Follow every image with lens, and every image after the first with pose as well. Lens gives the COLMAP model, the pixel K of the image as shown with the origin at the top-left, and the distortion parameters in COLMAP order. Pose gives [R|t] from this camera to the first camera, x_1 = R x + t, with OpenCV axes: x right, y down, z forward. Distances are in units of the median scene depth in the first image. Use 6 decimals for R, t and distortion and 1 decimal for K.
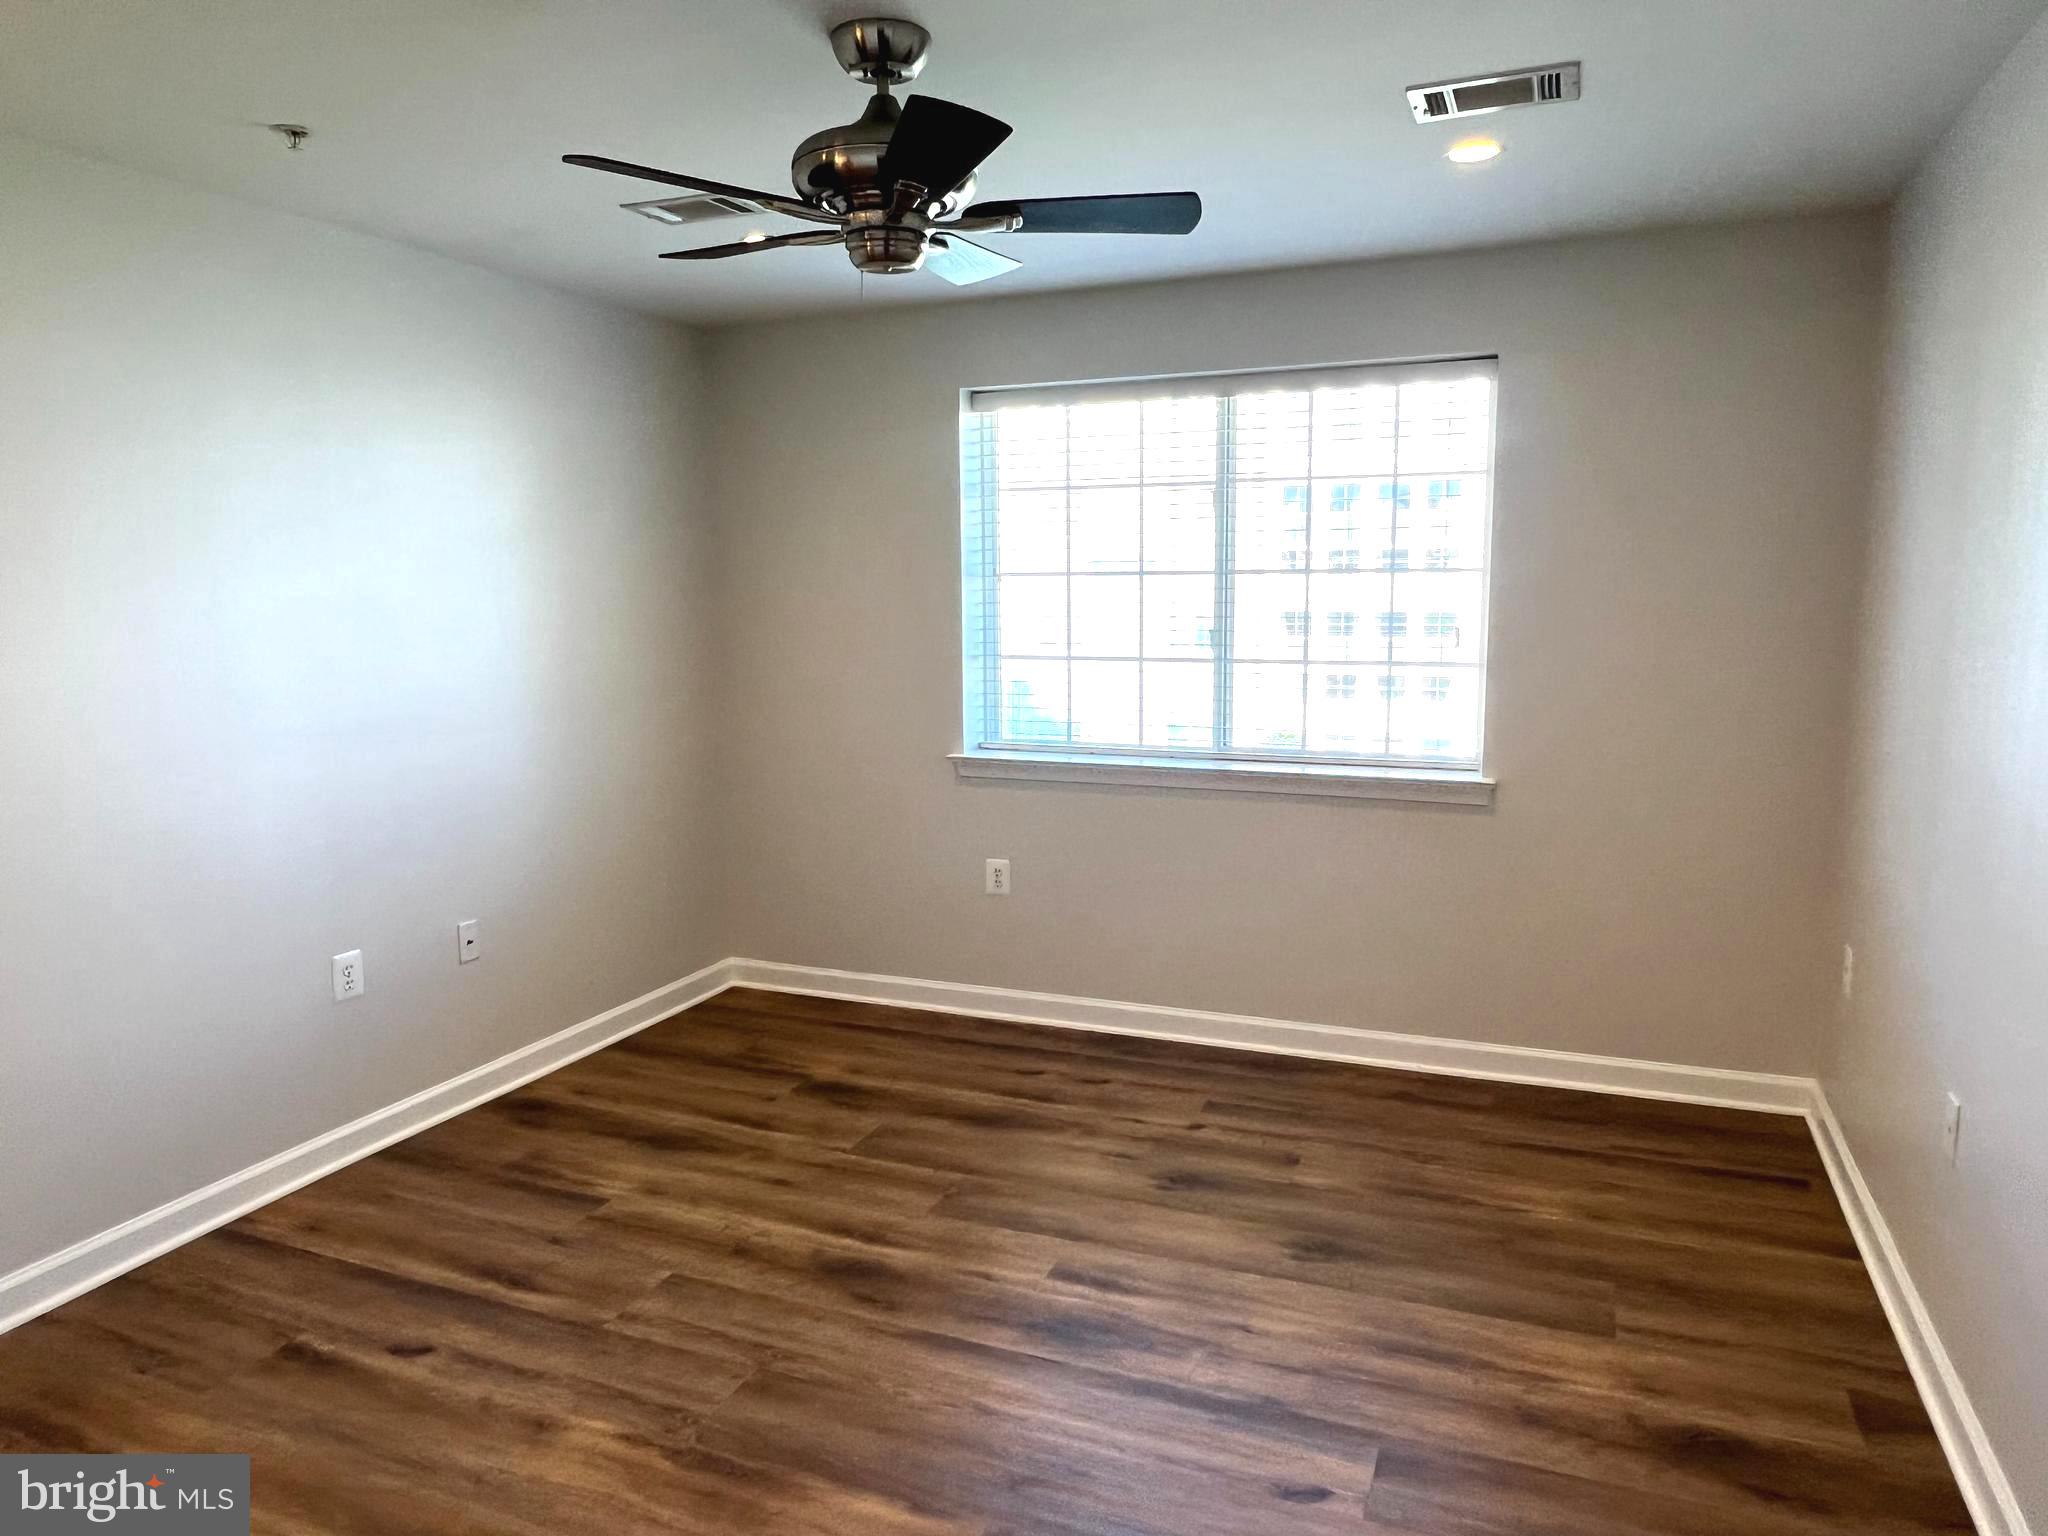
lens RADIAL K [[1319.3, 0, 1042.4], [0, 1319.3, 765.4], [0, 0, 1]] dist [-0.000171, -0.004568]
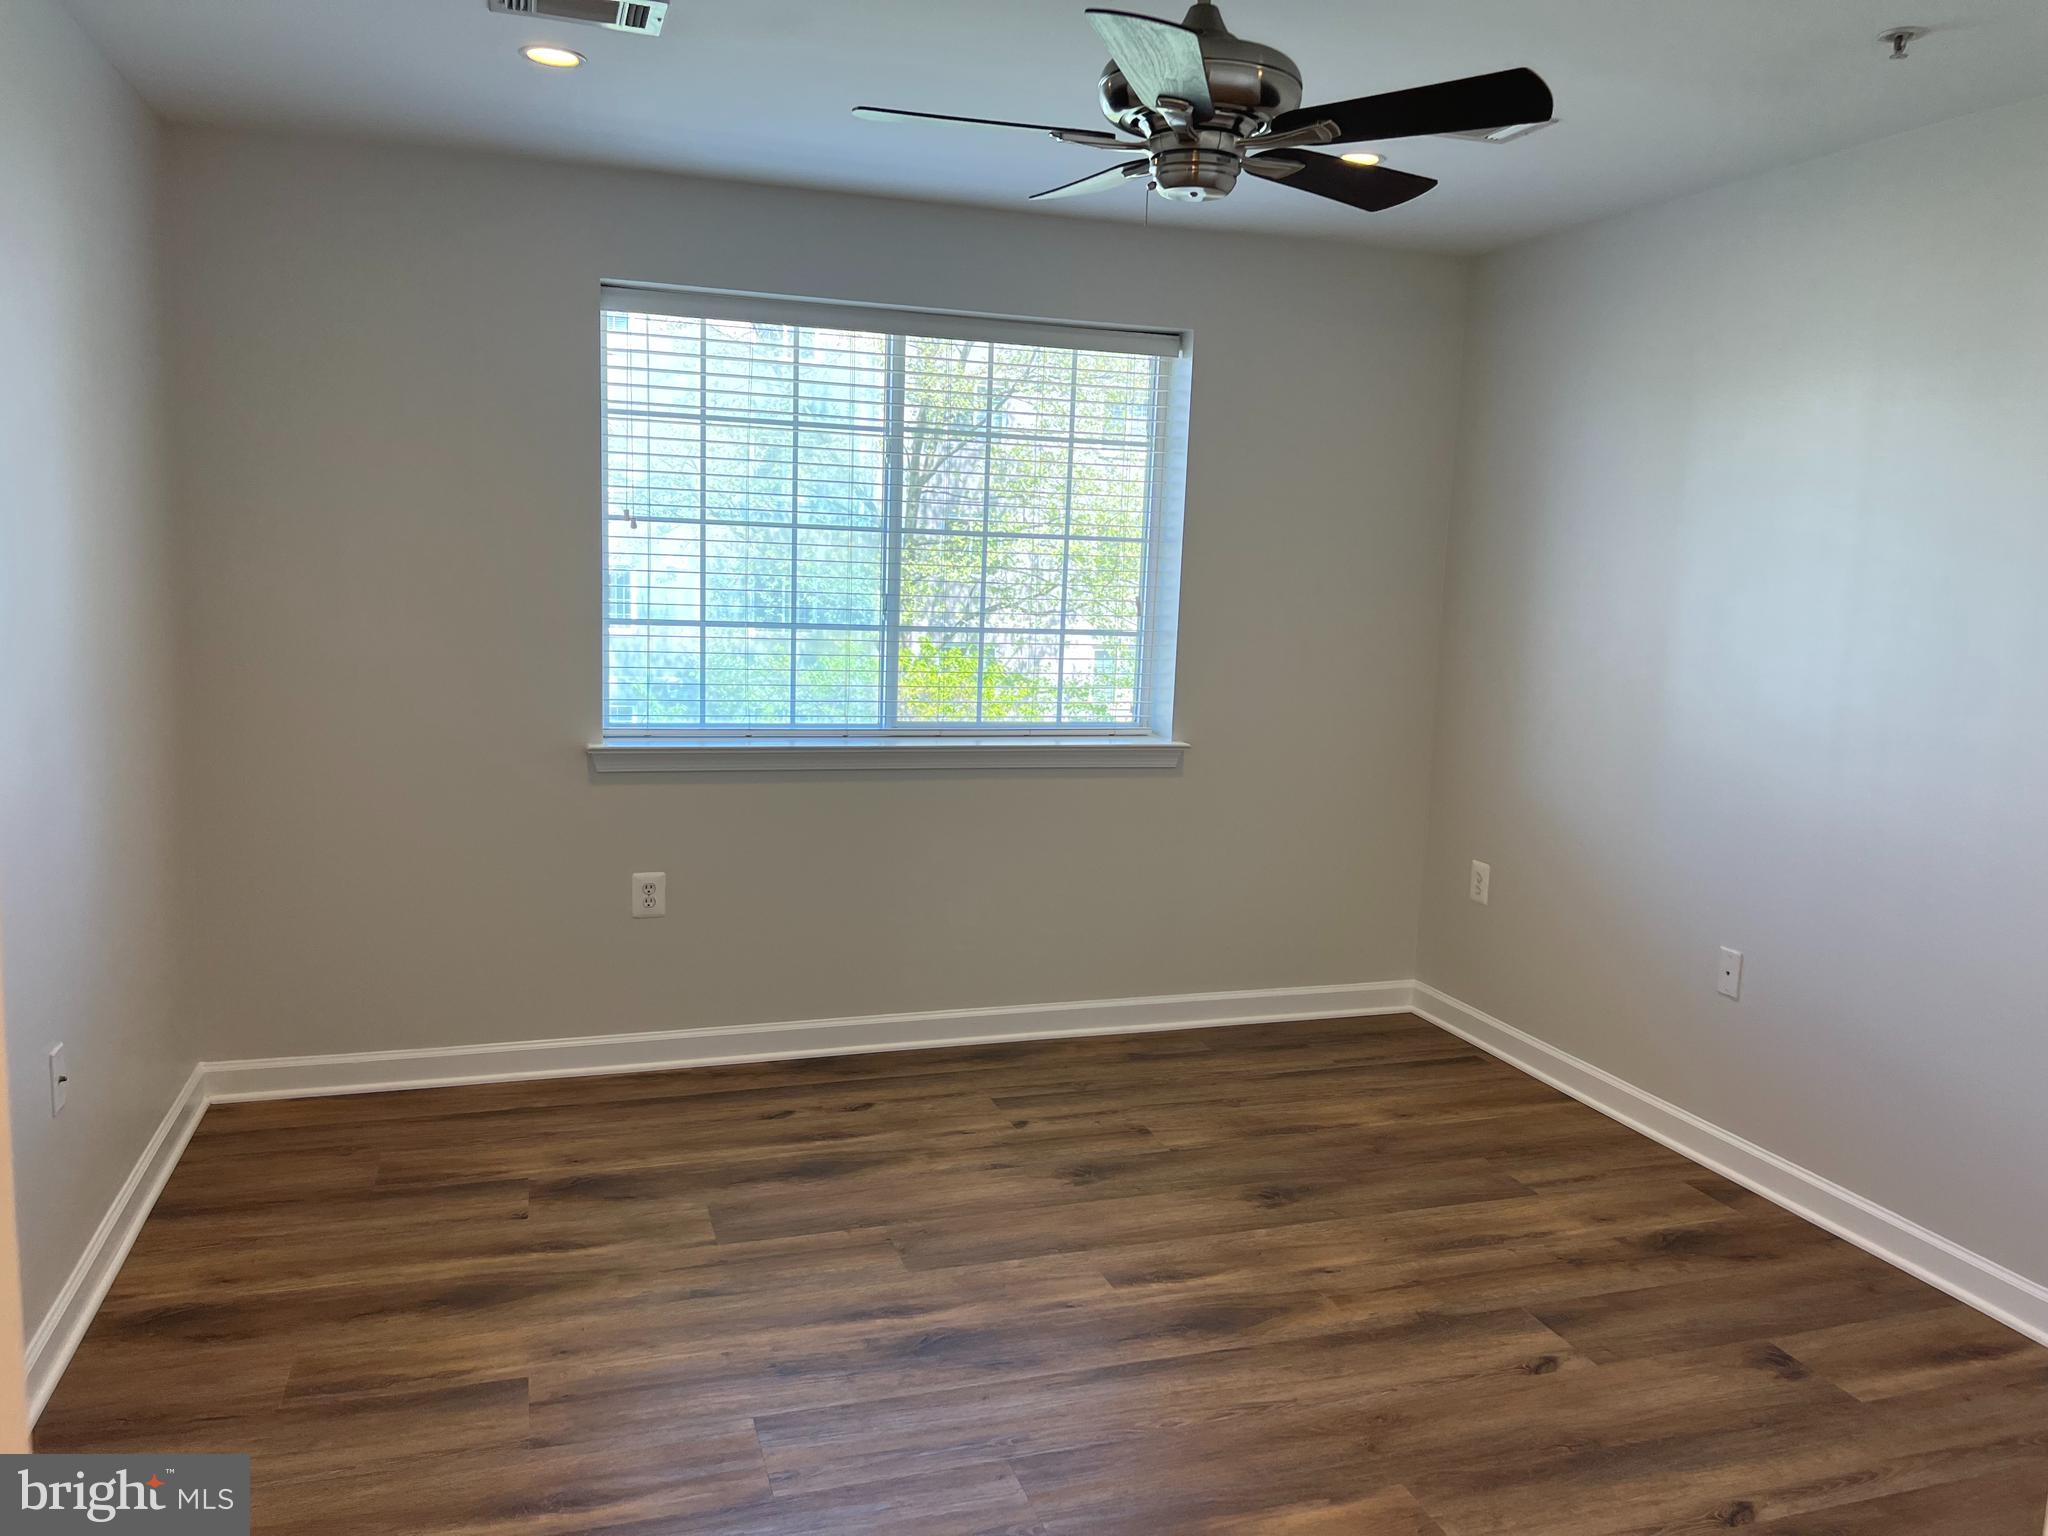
lens RADIAL K [[1543.8, 0, 1024.8], [0, 1543.8, 763.6], [0, 0, 1]] dist [0.038934, -0.018152]
pose [[0.762250, -0.056972, 0.644771, -0.584027], [0.047986, 0.998352, 0.031486, -0.018089], [-0.645502, 0.006939, 0.763727, 0.153223]]
